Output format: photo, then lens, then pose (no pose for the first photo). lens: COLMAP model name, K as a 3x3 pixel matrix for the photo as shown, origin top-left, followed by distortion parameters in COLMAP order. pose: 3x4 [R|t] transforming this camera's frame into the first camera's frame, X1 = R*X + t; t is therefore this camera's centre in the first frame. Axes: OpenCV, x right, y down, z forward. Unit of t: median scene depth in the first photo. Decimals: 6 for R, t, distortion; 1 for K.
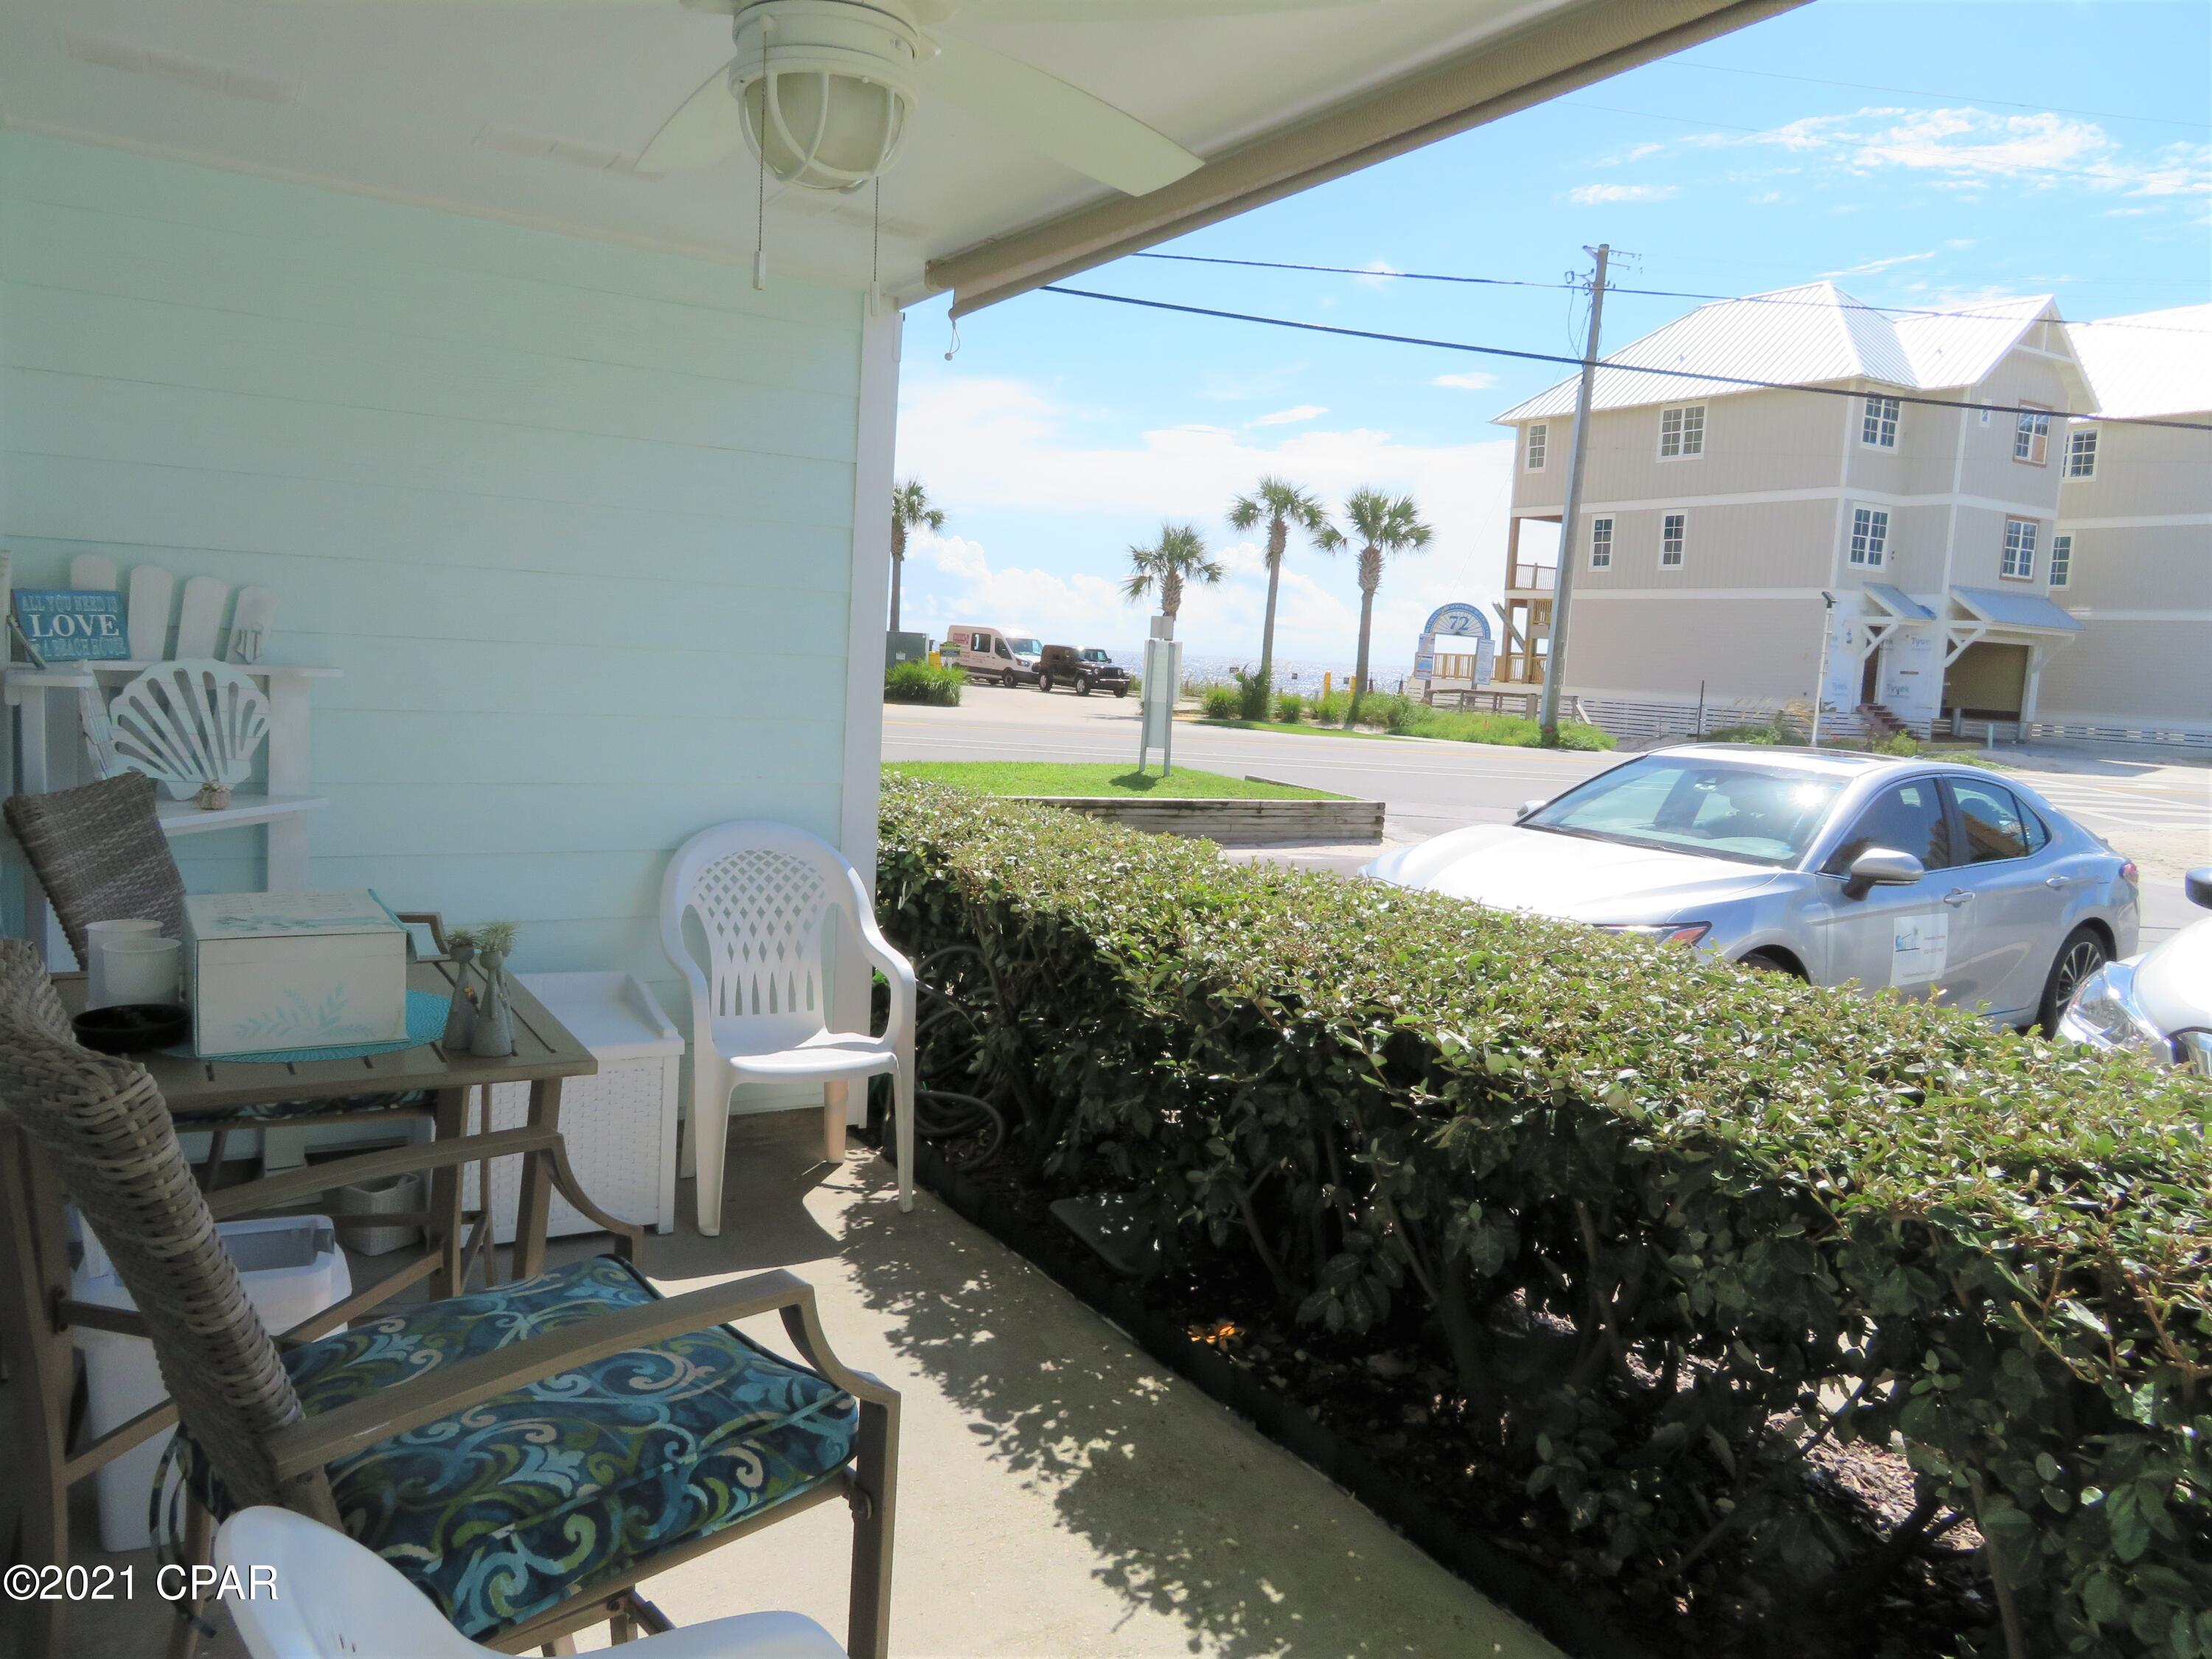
lens RADIAL K [[1587.8, 0, 1104.9], [0, 1587.8, 830.1], [0, 0, 1]] dist [0.005039, 0.001816]
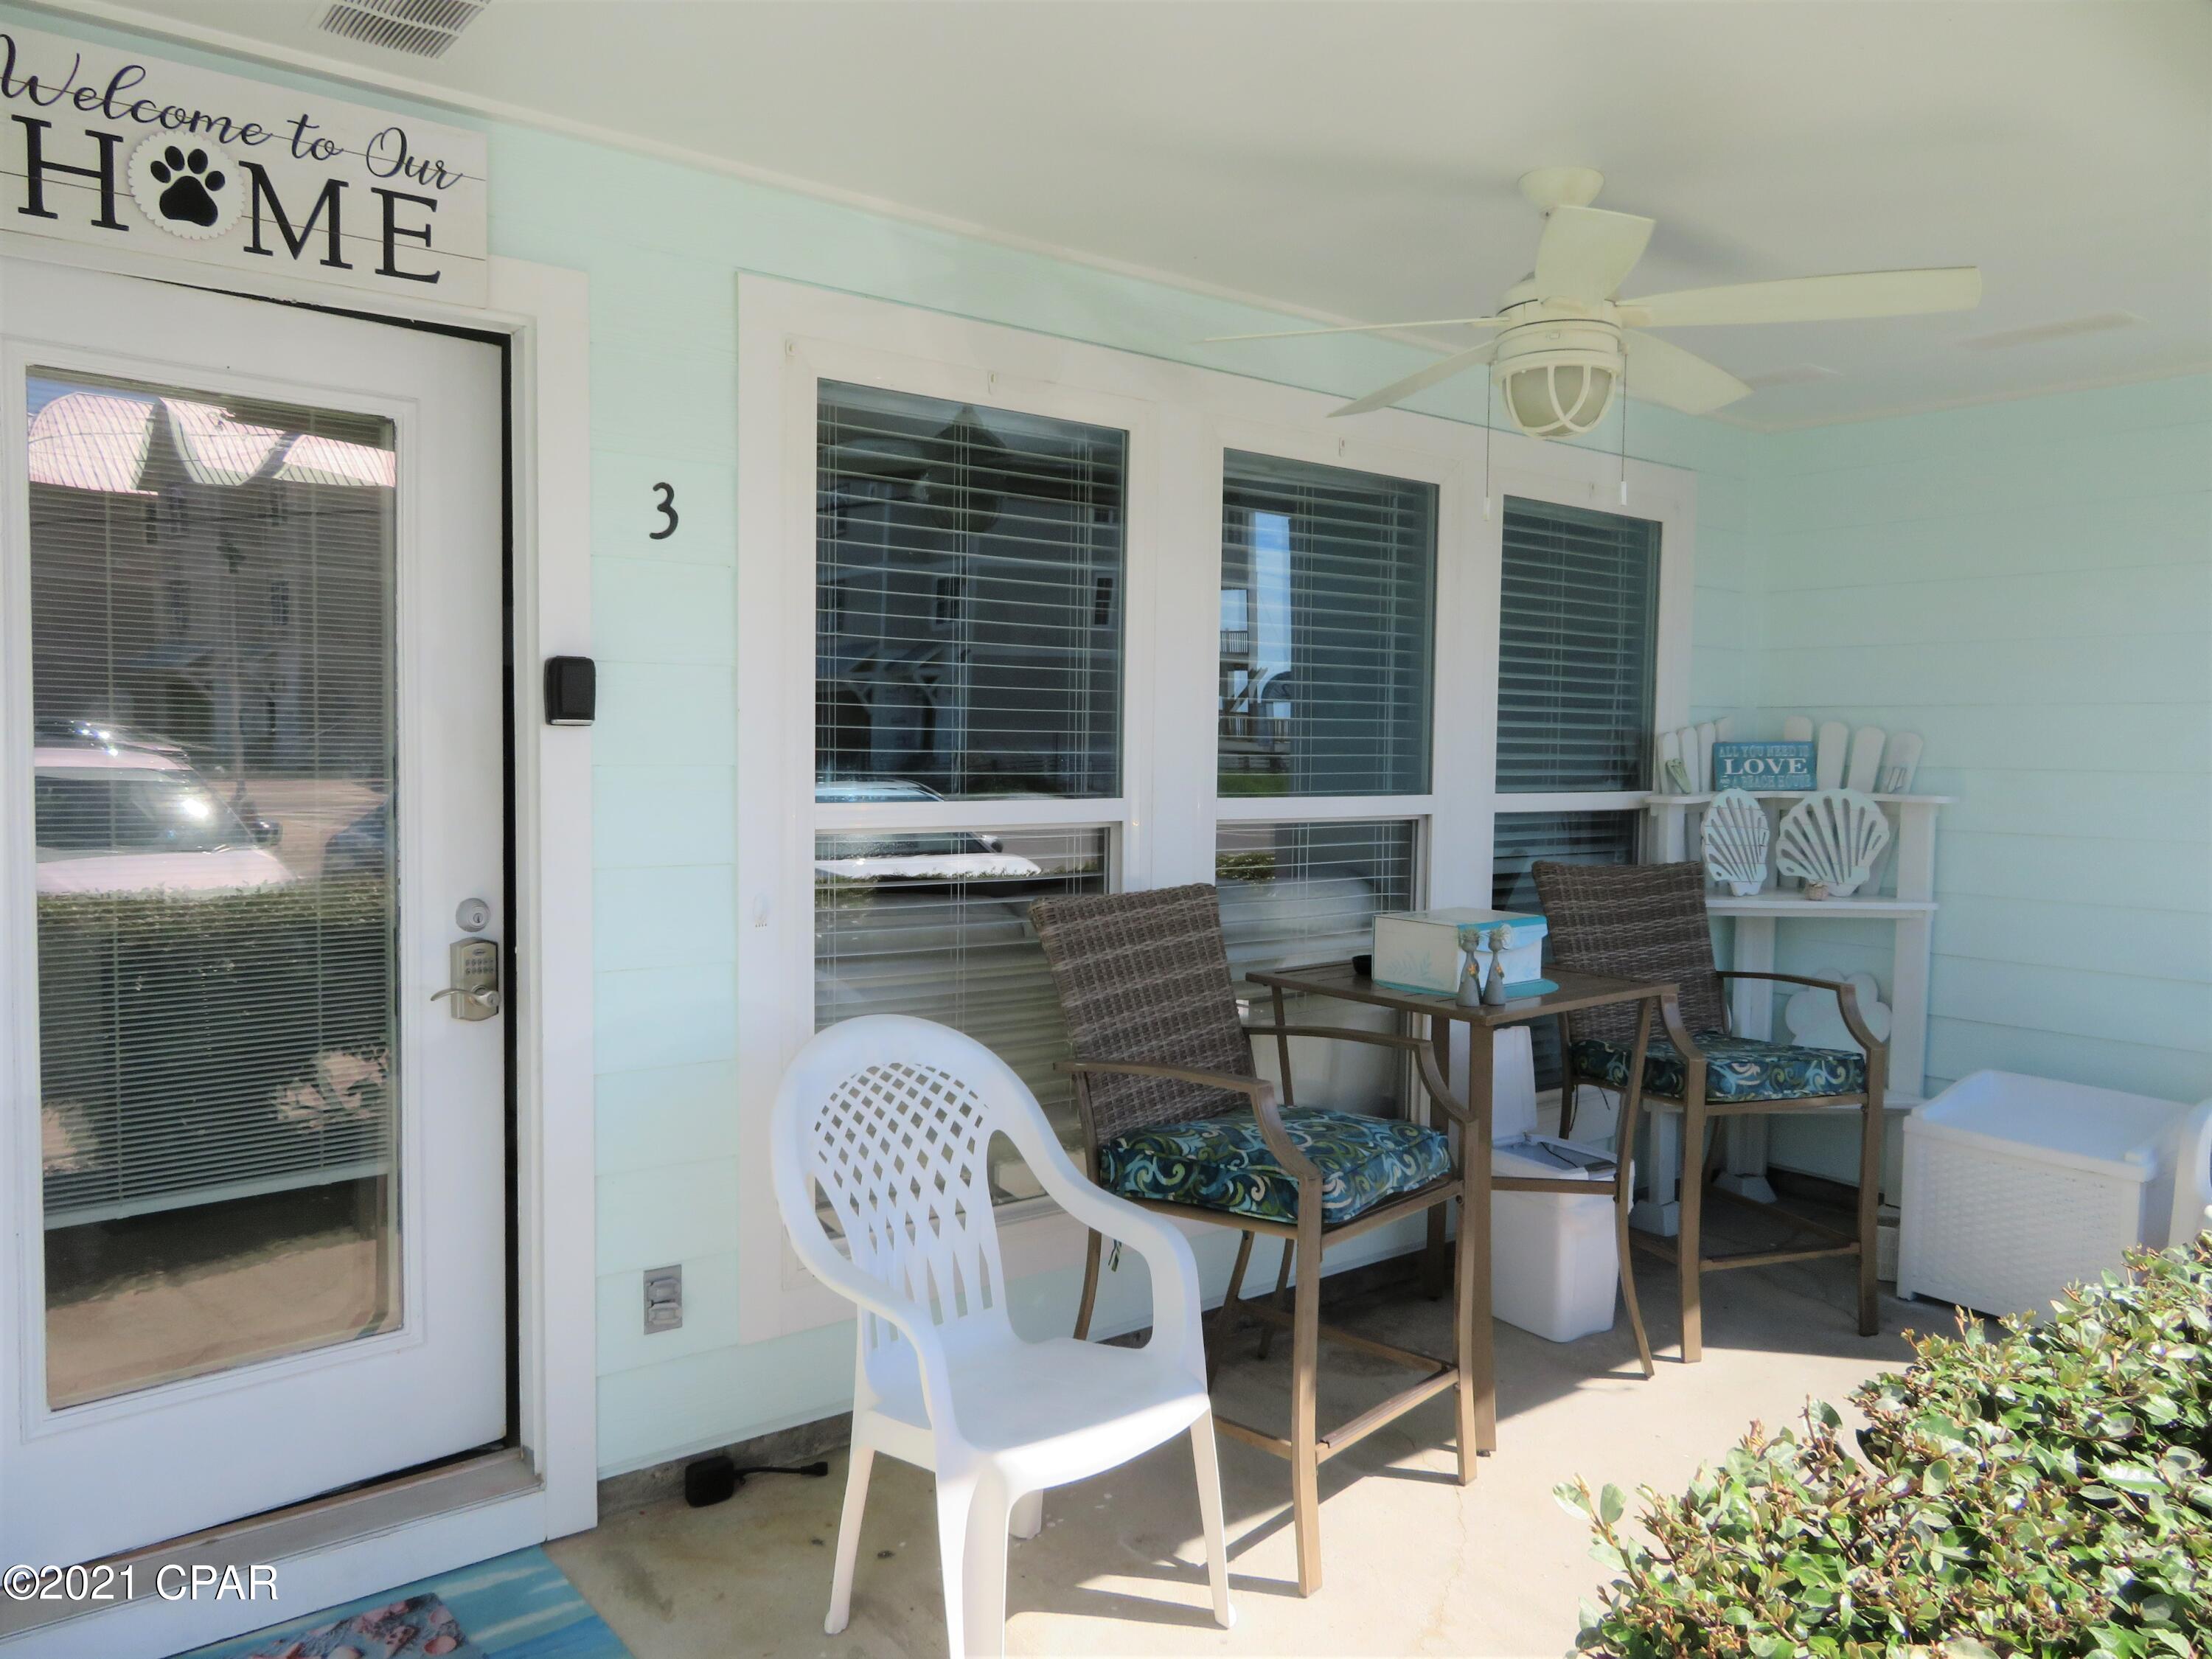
lens RADIAL K [[1587.8, 0, 1105.4], [0, 1587.8, 828.6], [0, 0, 1]] dist [0.005039, 0.001816]
pose [[0.110807, 0.001477, -0.993841, 0.711908], [-0.122884, 0.992346, -0.012226, 0.017342], [0.986216, 0.123482, 0.110140, 0.266414]]
